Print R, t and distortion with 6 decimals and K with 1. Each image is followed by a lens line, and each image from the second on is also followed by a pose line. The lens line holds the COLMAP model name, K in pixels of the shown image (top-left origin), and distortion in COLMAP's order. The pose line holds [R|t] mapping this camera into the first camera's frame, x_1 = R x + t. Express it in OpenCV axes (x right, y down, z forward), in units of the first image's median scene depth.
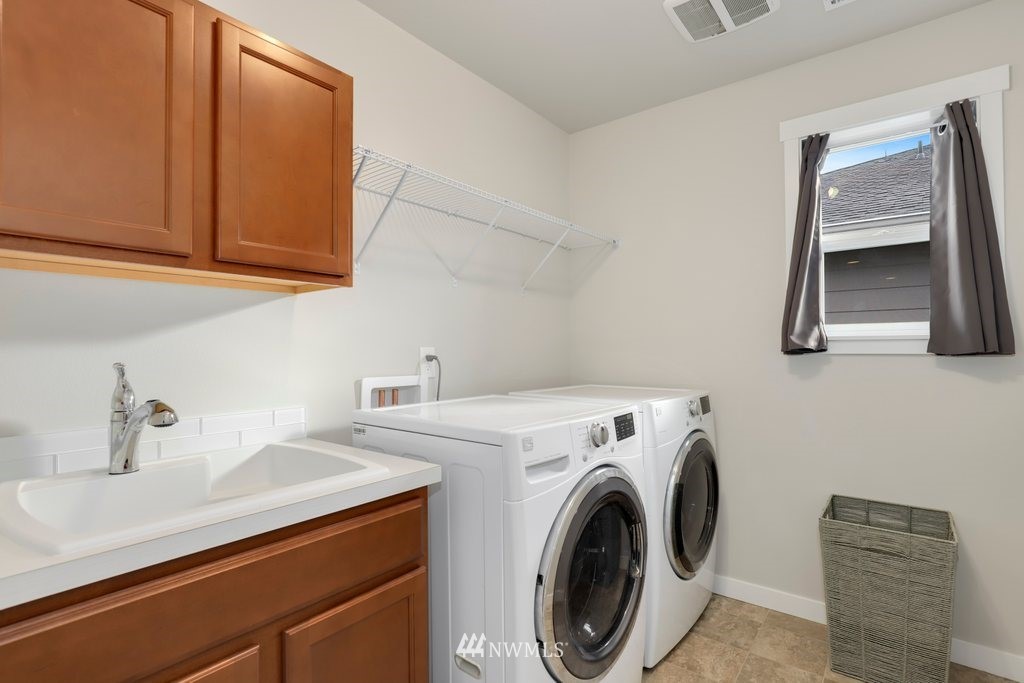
lens RADIAL K [[476.4, 0, 515.4], [0, 476.4, 348.7], [0, 0, 1]] dist [-0.005090, -0.001104]
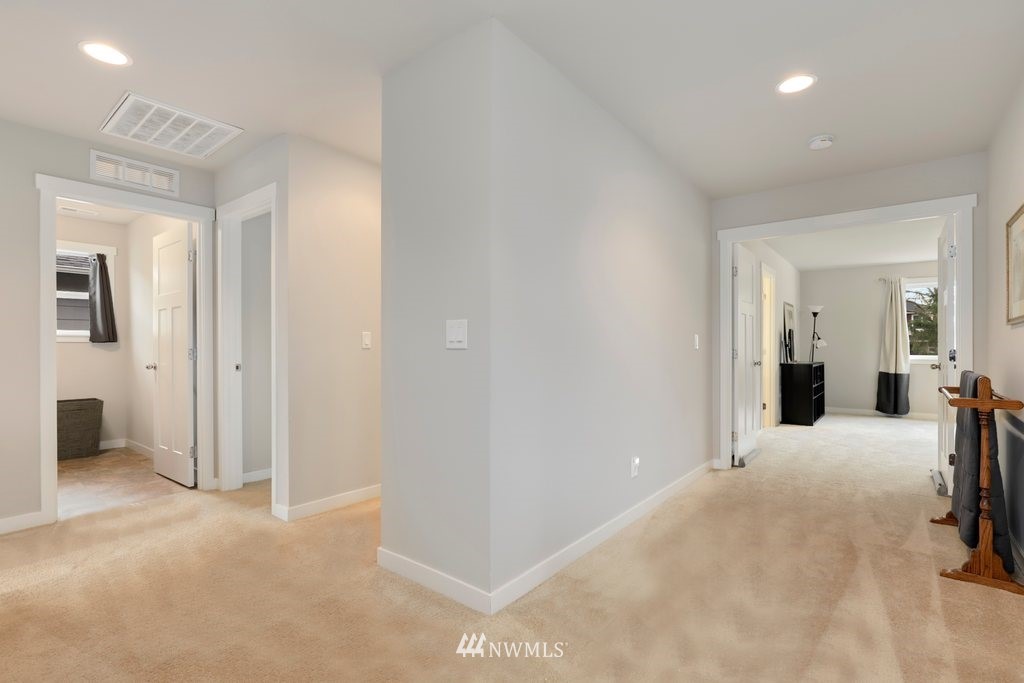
lens RADIAL K [[452.3, 0, 512.0], [0, 452.3, 341.5], [0, 0, 1]] dist [-0.035184, 0.000287]
pose [[0.032707, -0.004321, 0.999456, -1.578526], [0.000099, 0.999991, 0.004320, -0.002843], [-0.999465, -0.000043, 0.032708, -1.524706]]
